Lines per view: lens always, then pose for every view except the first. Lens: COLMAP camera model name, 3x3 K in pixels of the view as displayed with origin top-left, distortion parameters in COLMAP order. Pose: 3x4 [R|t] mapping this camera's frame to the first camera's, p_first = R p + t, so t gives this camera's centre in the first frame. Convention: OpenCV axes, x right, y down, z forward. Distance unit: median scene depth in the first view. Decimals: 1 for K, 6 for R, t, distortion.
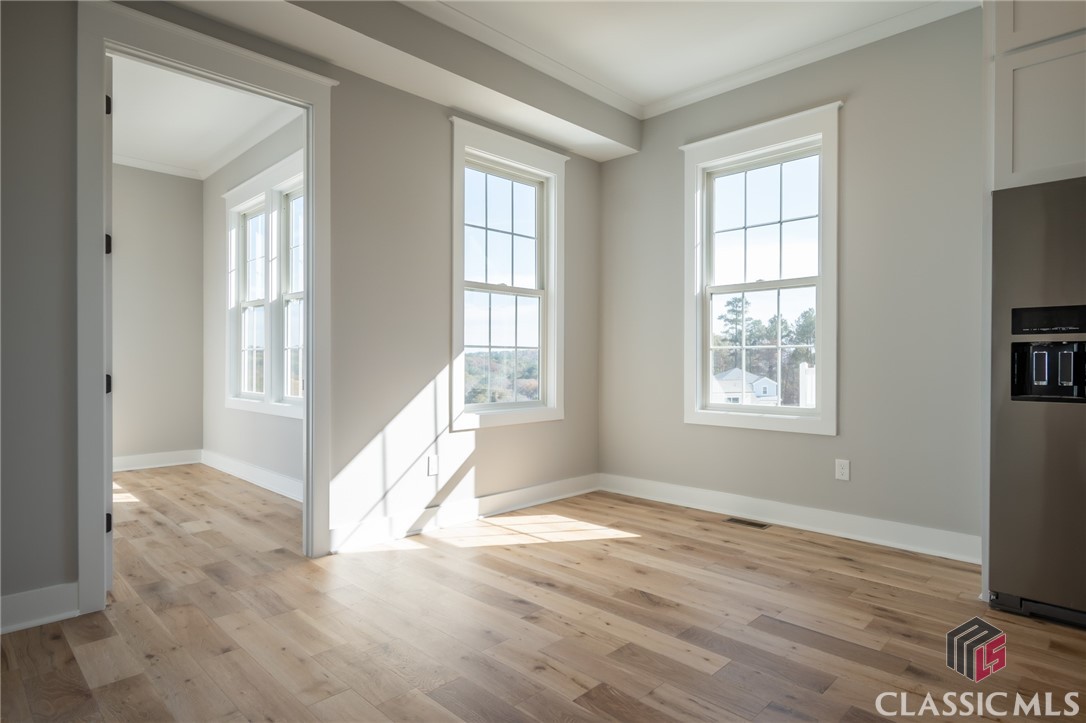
lens RADIAL K [[600.7, 0, 543.0], [0, 600.7, 361.5], [0, 0, 1]] dist [-0.000081, 0.000331]
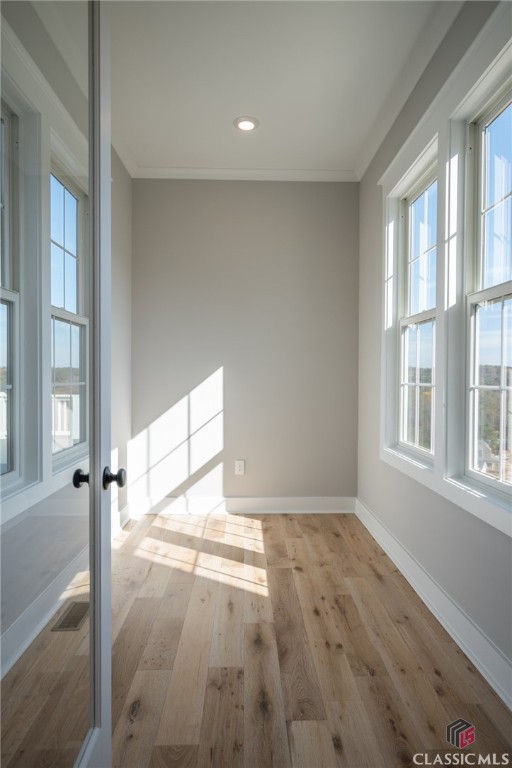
lens RADIAL K [[464.8, 0, 257.3], [0, 464.8, 381.3], [0, 0, 1]] dist [0.002689, -0.000085]
pose [[0.722286, 0.009976, -0.691523, -0.236141], [-0.004478, 0.999942, 0.009748, -0.027779], [0.691580, -0.003944, 0.722289, 0.470949]]
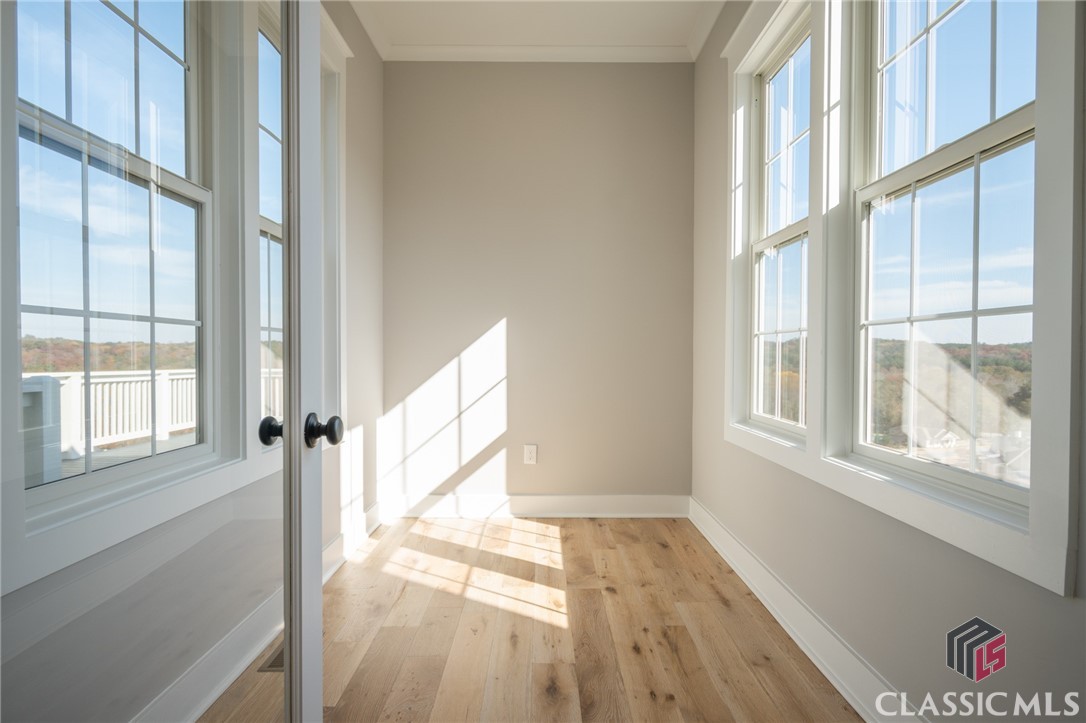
lens RADIAL K [[600.7, 0, 543.0], [0, 600.7, 361.5], [0, 0, 1]] dist [-0.000081, 0.000331]
pose [[0.705584, 0.011472, -0.708533, -0.261050], [-0.002797, 0.999906, 0.013404, -0.001939], [0.708620, -0.007476, 0.705550, 0.502735]]
